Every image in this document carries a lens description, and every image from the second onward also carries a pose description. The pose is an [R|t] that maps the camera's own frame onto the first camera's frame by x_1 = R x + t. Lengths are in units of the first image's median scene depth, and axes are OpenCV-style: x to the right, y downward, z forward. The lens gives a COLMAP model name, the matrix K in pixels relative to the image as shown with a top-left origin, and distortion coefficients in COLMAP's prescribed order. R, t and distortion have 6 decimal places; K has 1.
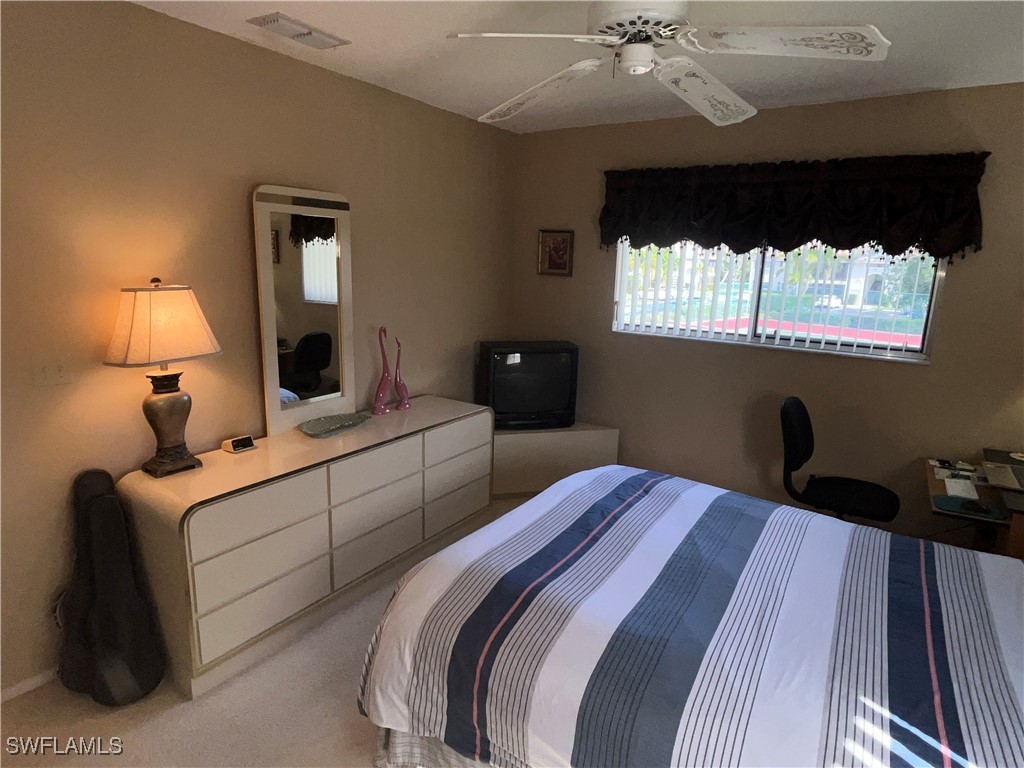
lens RADIAL K [[592.4, 0, 512.0], [0, 592.4, 384.0], [0, 0, 1]] dist [-0.026019, 0.000007]
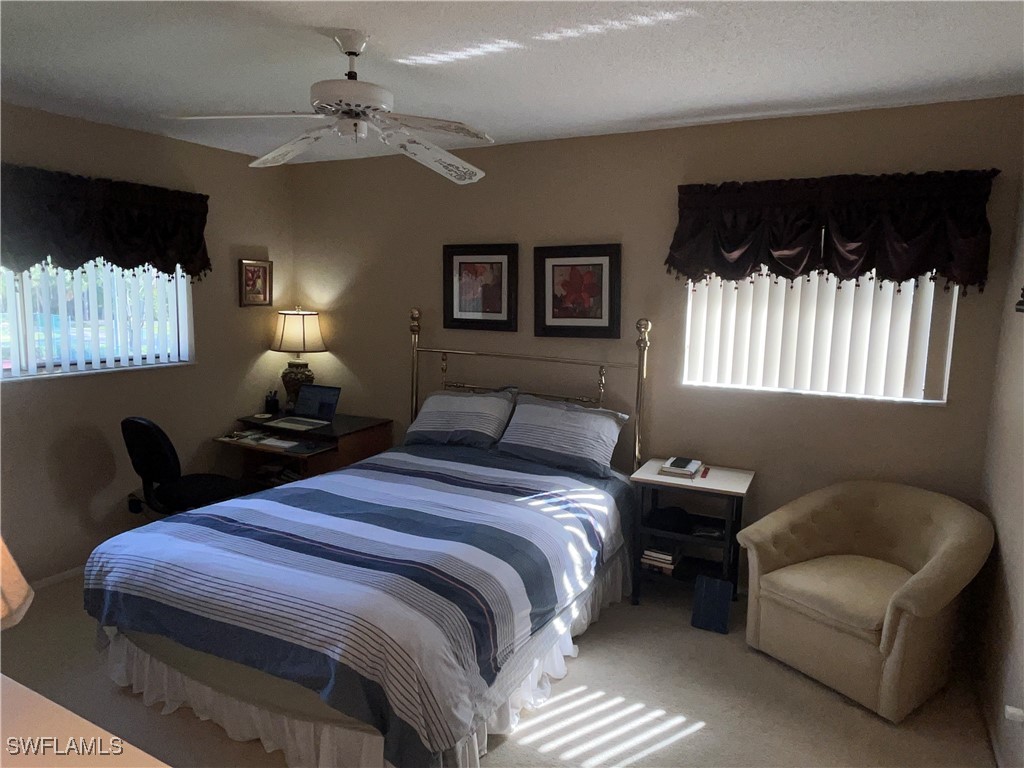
lens RADIAL K [[662.5, 0, 512.0], [0, 662.5, 384.0], [0, 0, 1]] dist [-0.002459, -0.001519]
pose [[-0.103562, -0.160996, 0.981507, -0.753970], [0.184970, 0.966481, 0.178048, -0.127316], [-0.977272, 0.199989, -0.070311, 0.510005]]
